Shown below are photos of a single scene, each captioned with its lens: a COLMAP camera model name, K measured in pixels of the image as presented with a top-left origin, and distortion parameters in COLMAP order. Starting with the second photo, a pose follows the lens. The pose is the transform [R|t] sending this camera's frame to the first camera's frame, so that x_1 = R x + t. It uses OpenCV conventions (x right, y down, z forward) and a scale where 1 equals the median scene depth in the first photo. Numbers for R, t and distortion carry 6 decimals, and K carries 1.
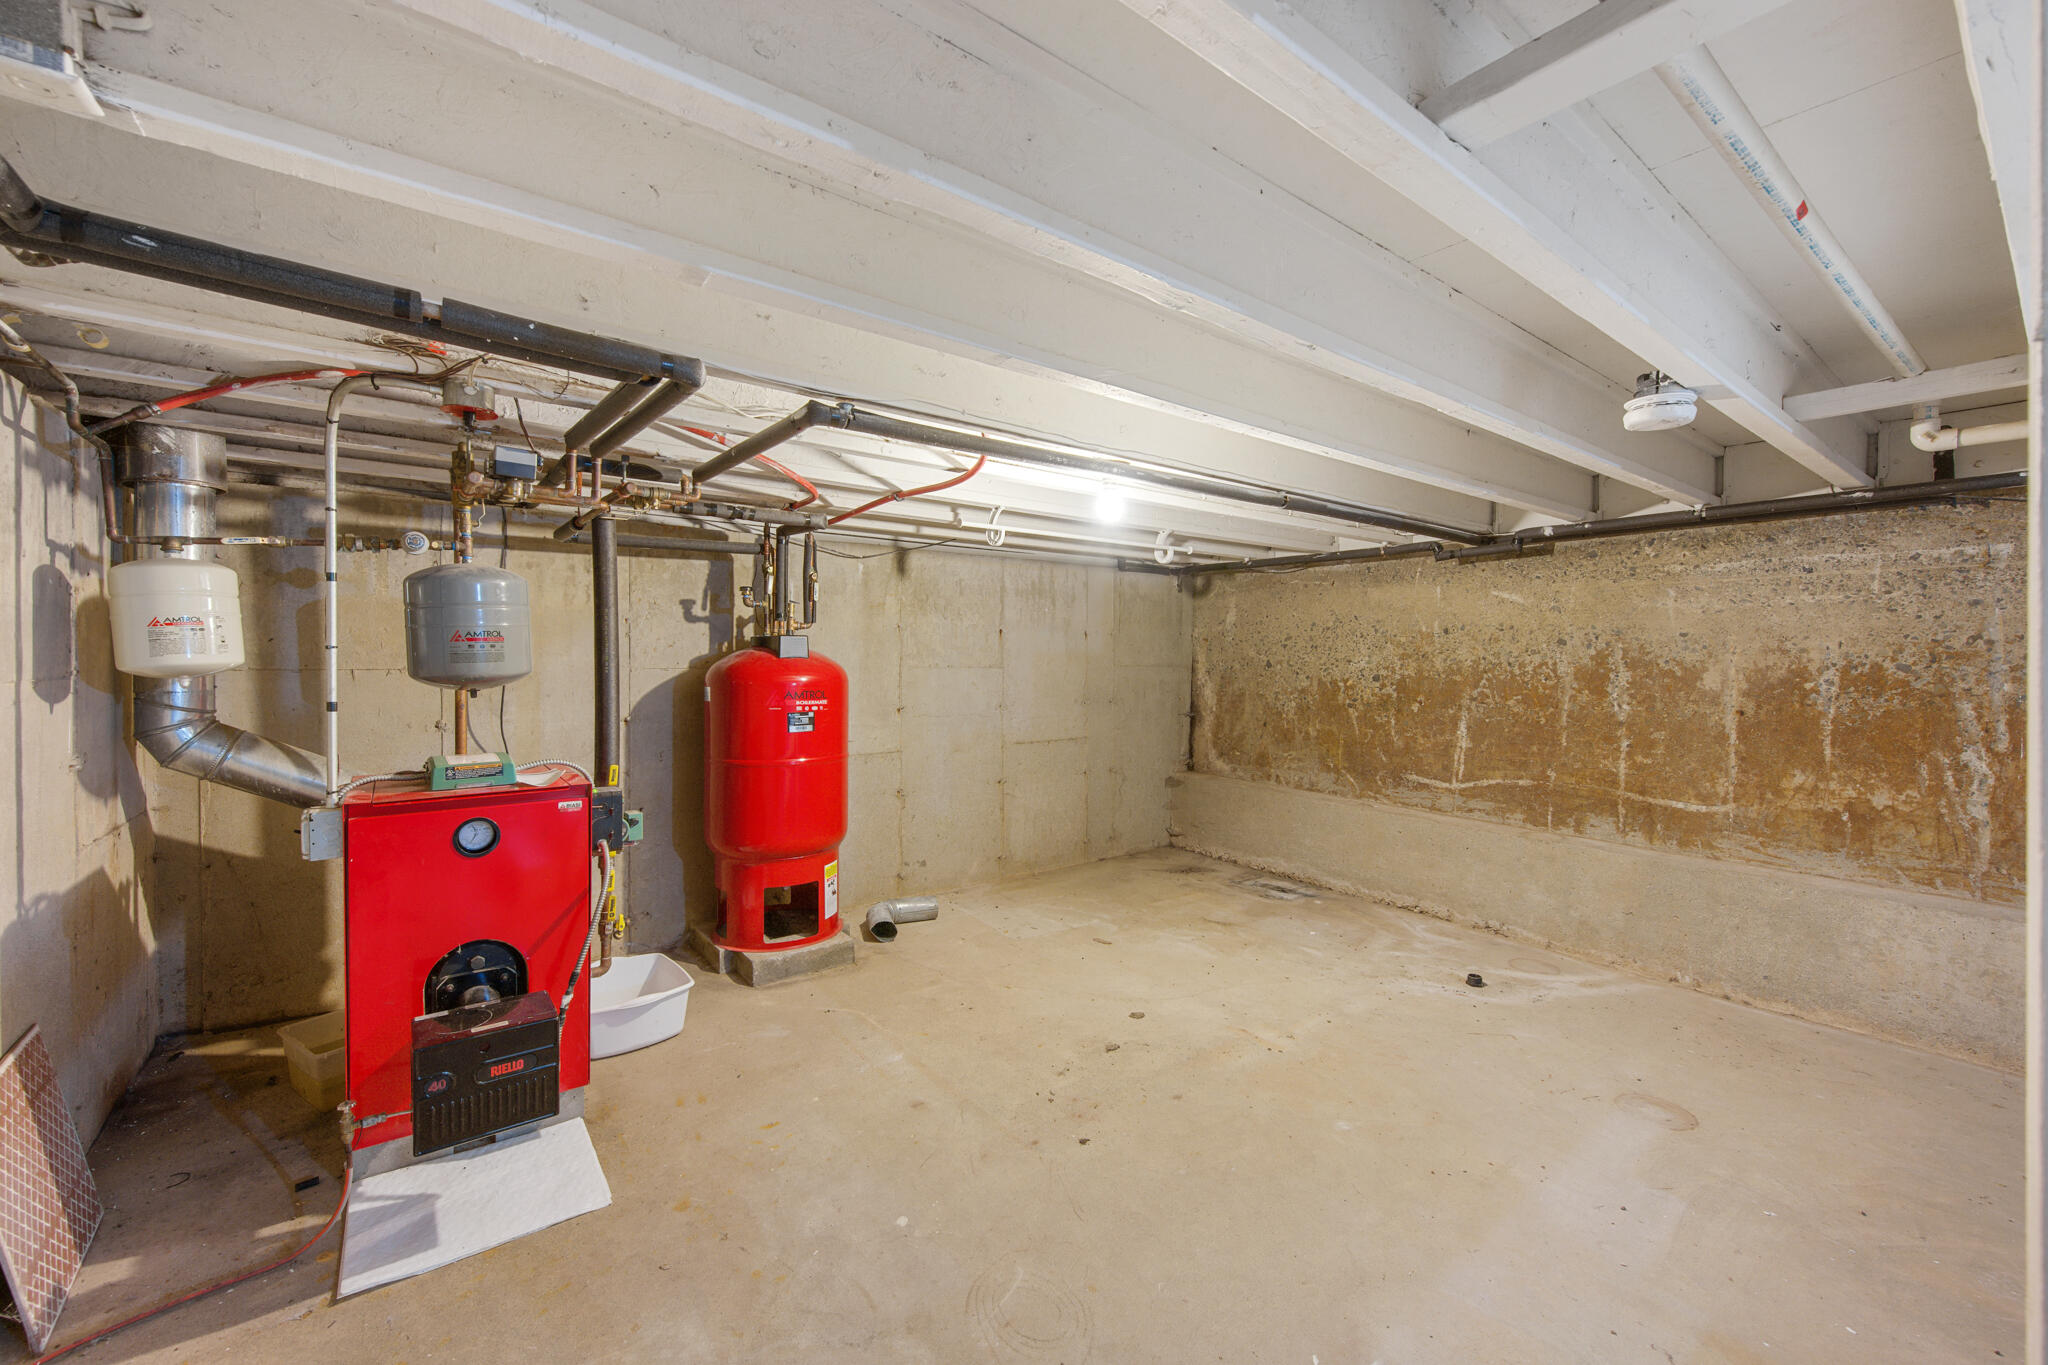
lens RADIAL K [[812.6, 0, 1030.3], [0, 812.6, 653.2], [0, 0, 1]] dist [0.000749, 0.000067]
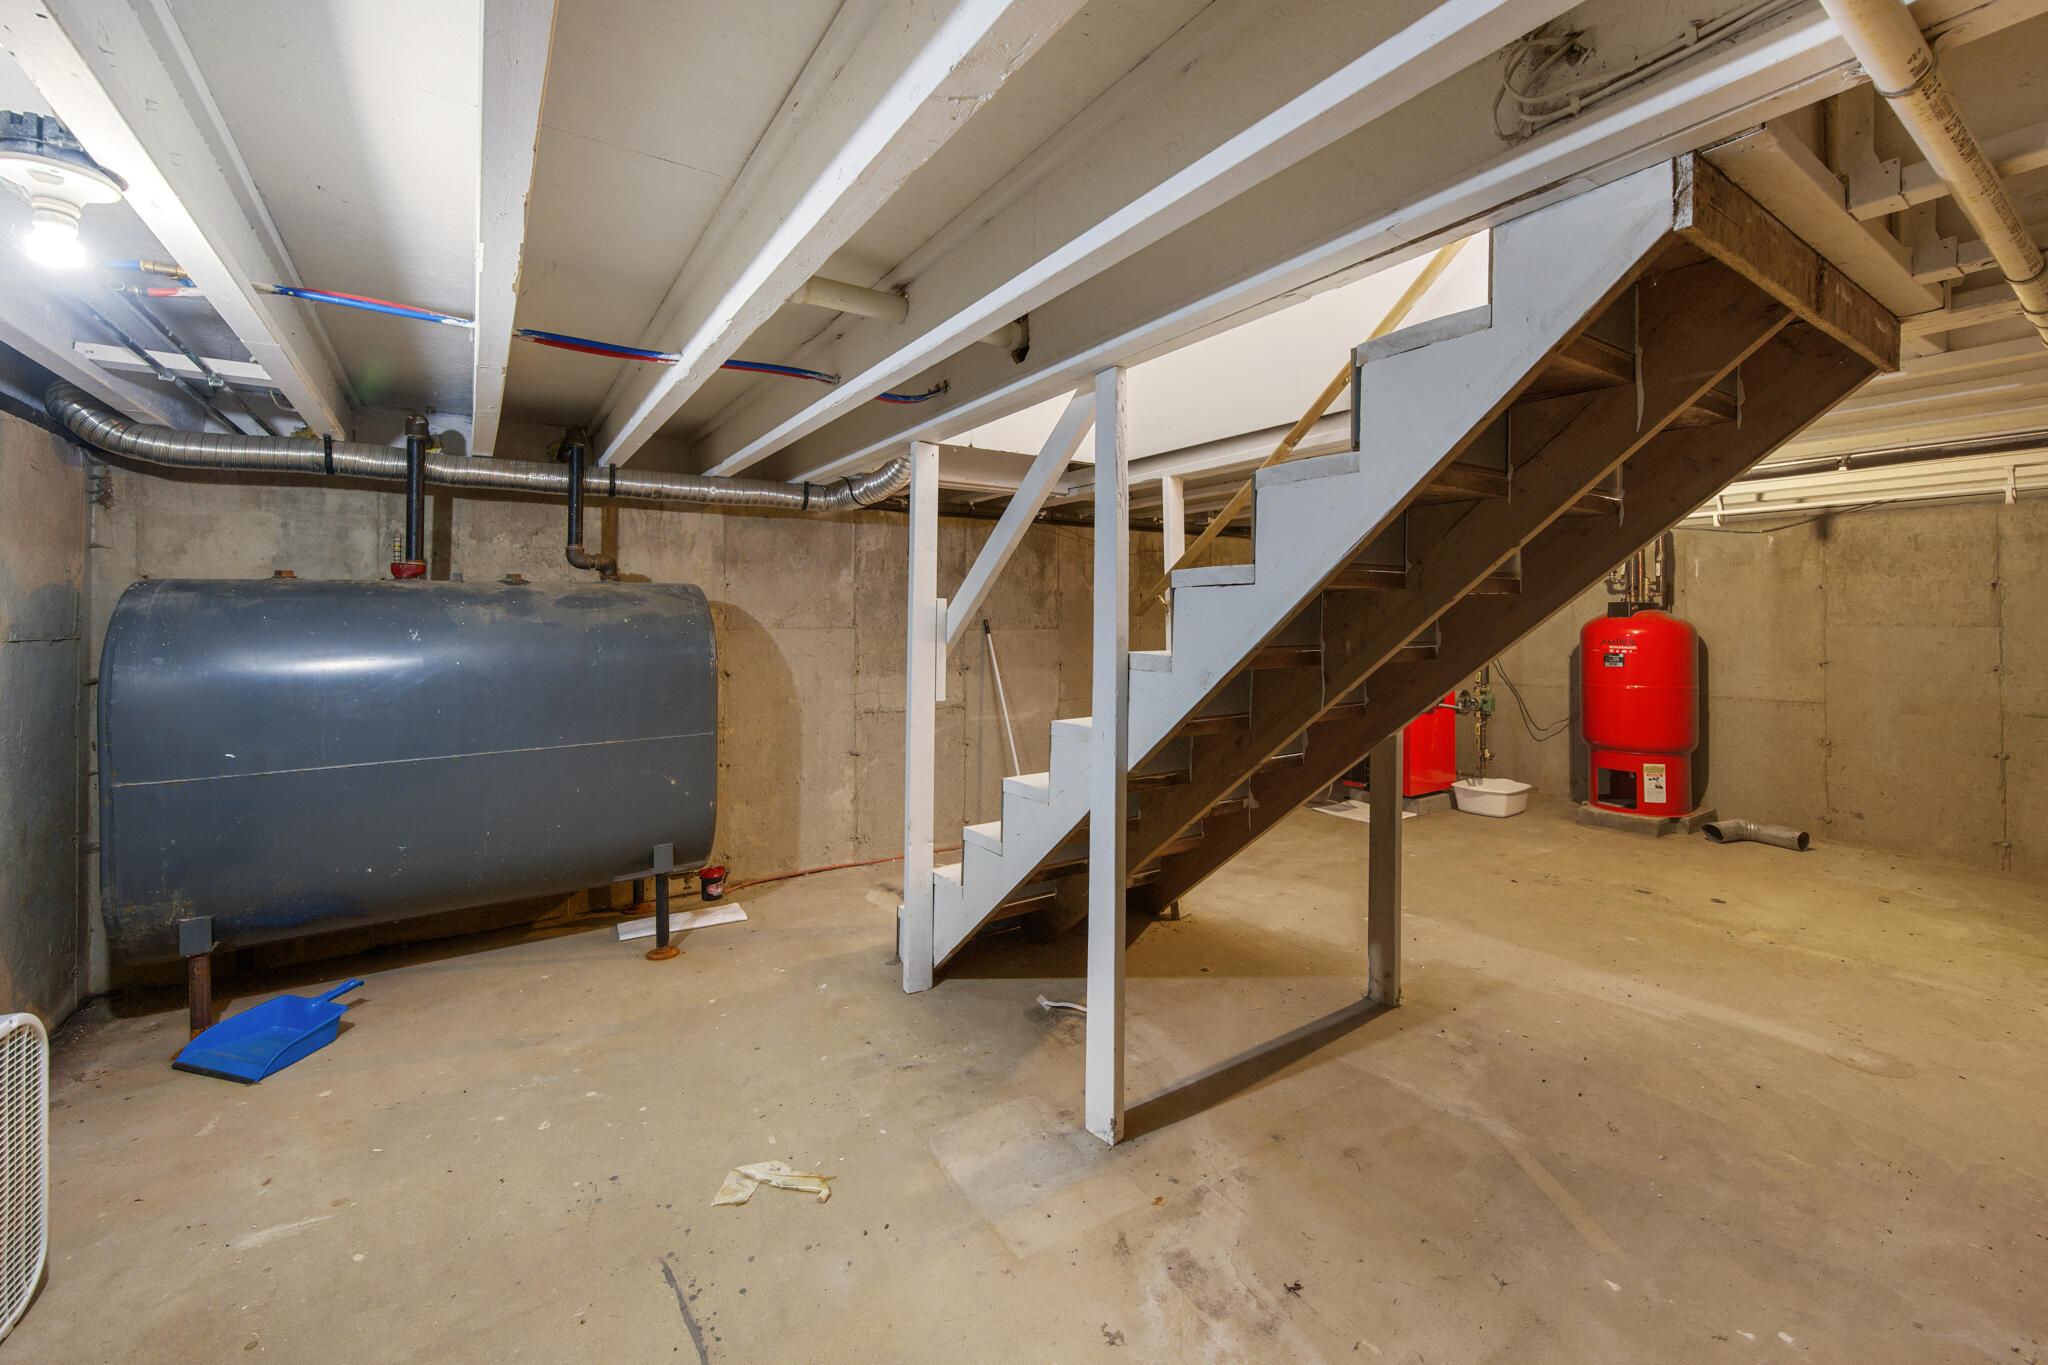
lens RADIAL K [[827.1, 0, 1026.9], [0, 827.1, 633.3], [0, 0, 1]] dist [-0.001128, 0.000108]
pose [[-0.067580, 0.010440, -0.997659, 1.004494], [0.007636, 0.999921, 0.009946, 0.008766], [0.997685, -0.006946, -0.067655, 0.018008]]
